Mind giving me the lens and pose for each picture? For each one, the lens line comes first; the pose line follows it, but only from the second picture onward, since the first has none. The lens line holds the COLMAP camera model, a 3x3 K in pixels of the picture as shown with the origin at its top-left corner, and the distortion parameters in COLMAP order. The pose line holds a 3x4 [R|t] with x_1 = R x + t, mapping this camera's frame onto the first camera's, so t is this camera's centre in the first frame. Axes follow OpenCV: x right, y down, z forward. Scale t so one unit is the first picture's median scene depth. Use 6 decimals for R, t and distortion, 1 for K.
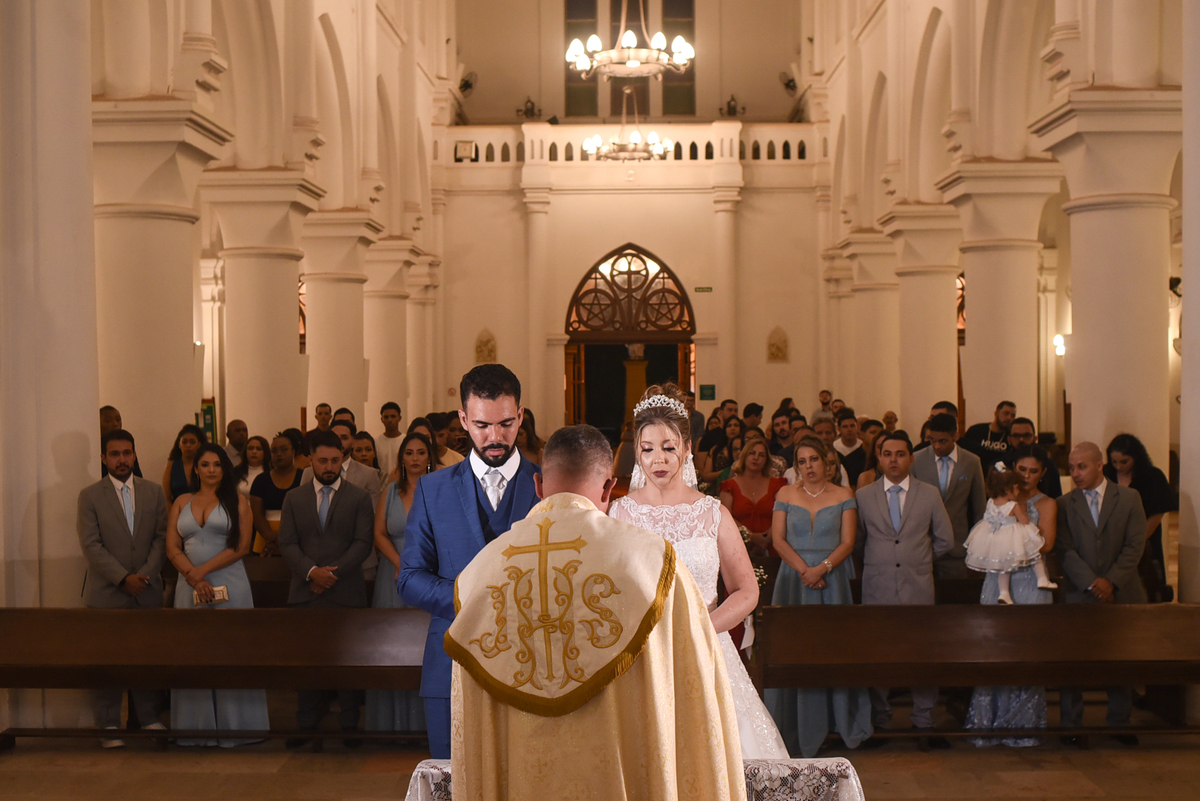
lens RADIAL K [[1420.7, 0, 600.0], [0, 1420.7, 400.5], [0, 0, 1]] dist [-0.066948, -0.005070]
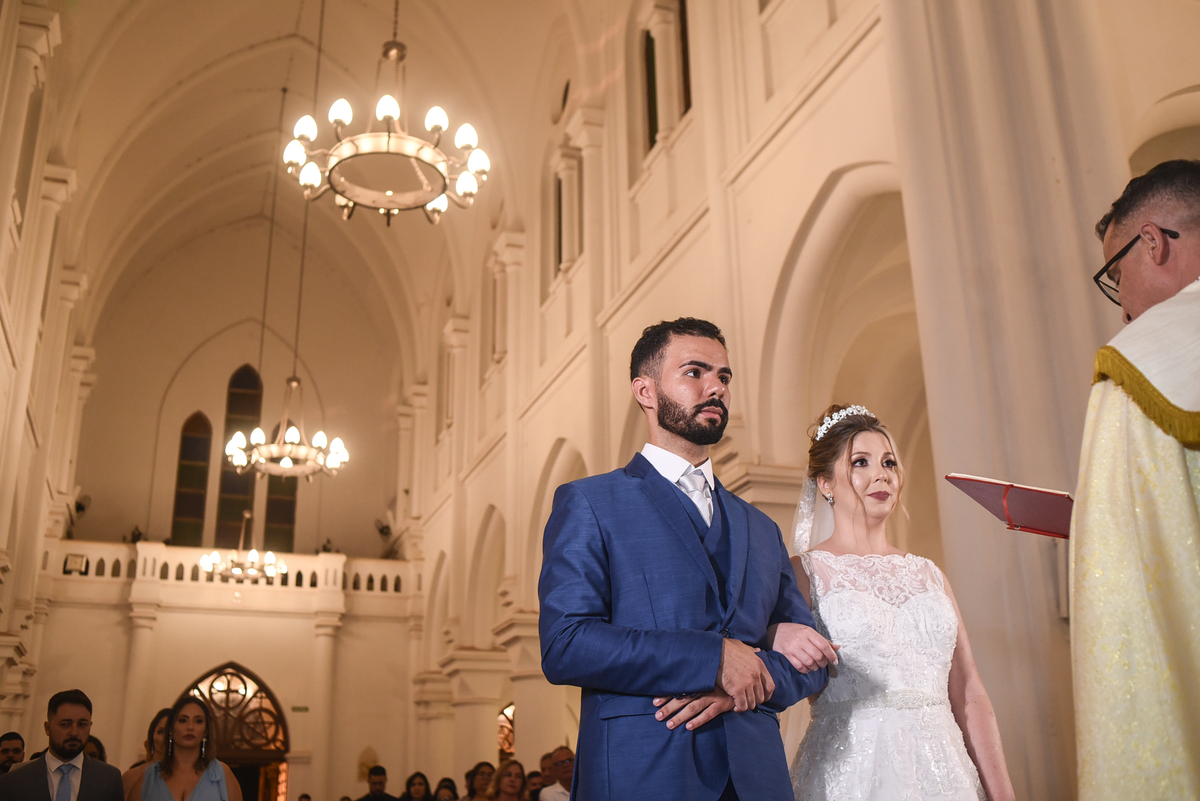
lens RADIAL K [[1190.8, 0, 600.0], [0, 1190.8, 400.5], [0, 0, 1]] dist [-0.064210, 0.025617]
pose [[0.933205, 0.111587, 0.341580, -0.044910], [0.021320, 0.931695, -0.362614, 0.031315], [-0.358711, 0.345676, 0.867084, 0.082475]]
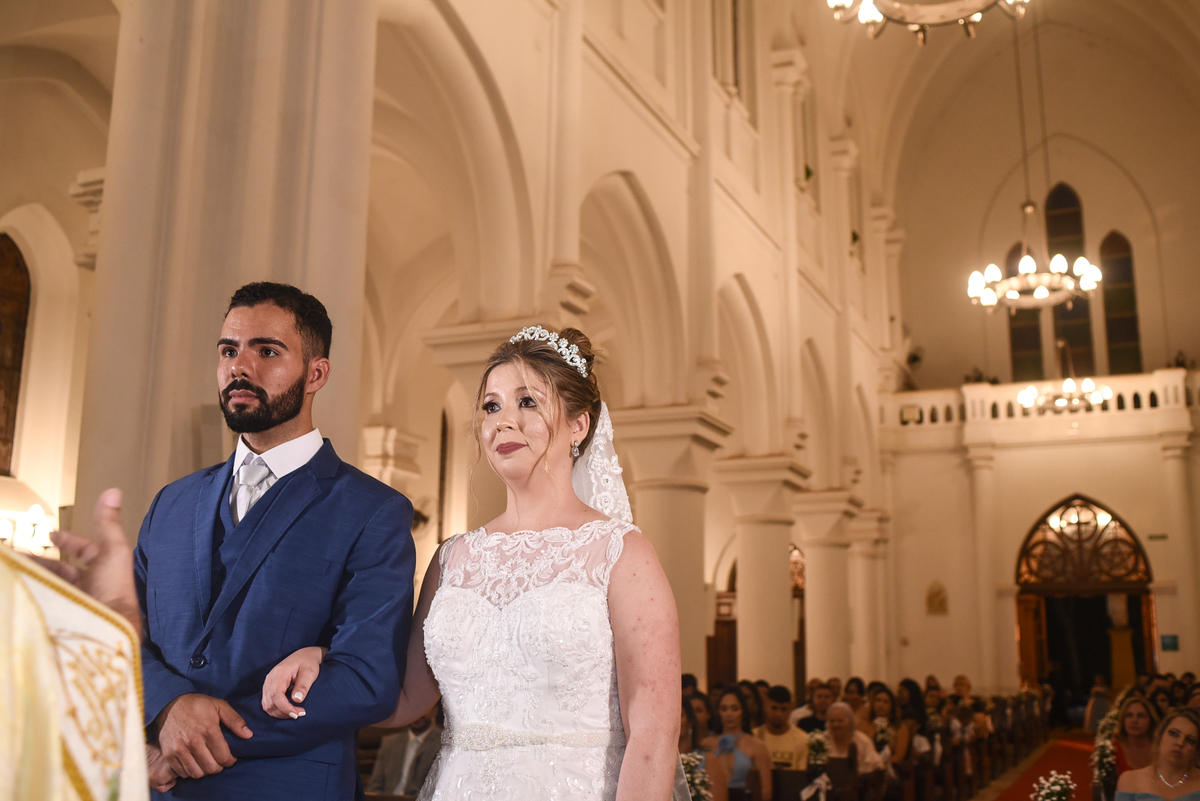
lens RADIAL K [[1202.8, 0, 613.7], [0, 1202.8, 401.9], [0, 0, 1]] dist [-0.071202, 0.025105]
pose [[0.926107, -0.064295, -0.371742, 0.035427], [-0.020338, 0.975429, -0.219374, 0.018913], [0.376712, 0.210724, 0.902044, 0.093725]]
